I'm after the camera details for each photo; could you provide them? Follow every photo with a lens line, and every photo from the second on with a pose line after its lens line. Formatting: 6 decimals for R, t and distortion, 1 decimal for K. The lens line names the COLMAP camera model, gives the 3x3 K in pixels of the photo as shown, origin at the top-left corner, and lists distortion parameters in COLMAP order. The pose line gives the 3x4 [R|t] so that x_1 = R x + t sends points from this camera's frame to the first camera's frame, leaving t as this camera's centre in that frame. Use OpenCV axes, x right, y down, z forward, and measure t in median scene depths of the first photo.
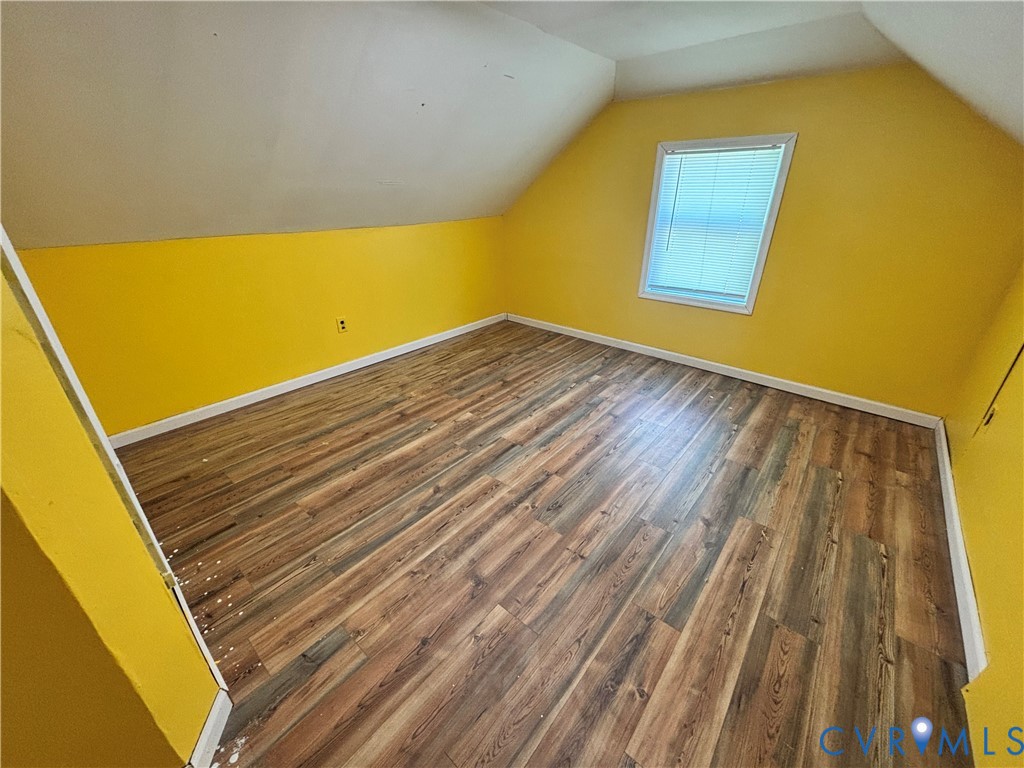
lens RADIAL K [[412.1, 0, 513.0], [0, 412.1, 381.7], [0, 0, 1]] dist [0.009260, -0.000407]
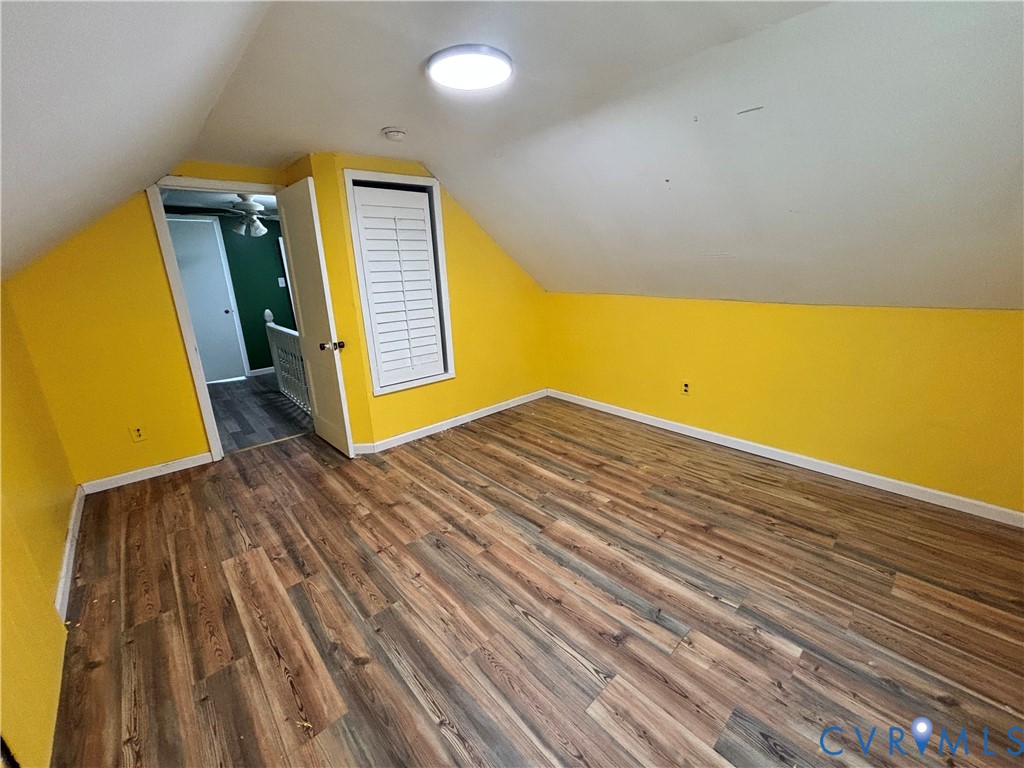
lens RADIAL K [[412.1, 0, 514.3], [0, 412.1, 388.1], [0, 0, 1]] dist [0.009260, -0.000407]
pose [[-0.123527, 0.293456, -0.947958, 0.878987], [-0.392541, 0.862908, 0.318279, -0.427074], [0.911401, 0.411429, 0.008601, 0.877826]]
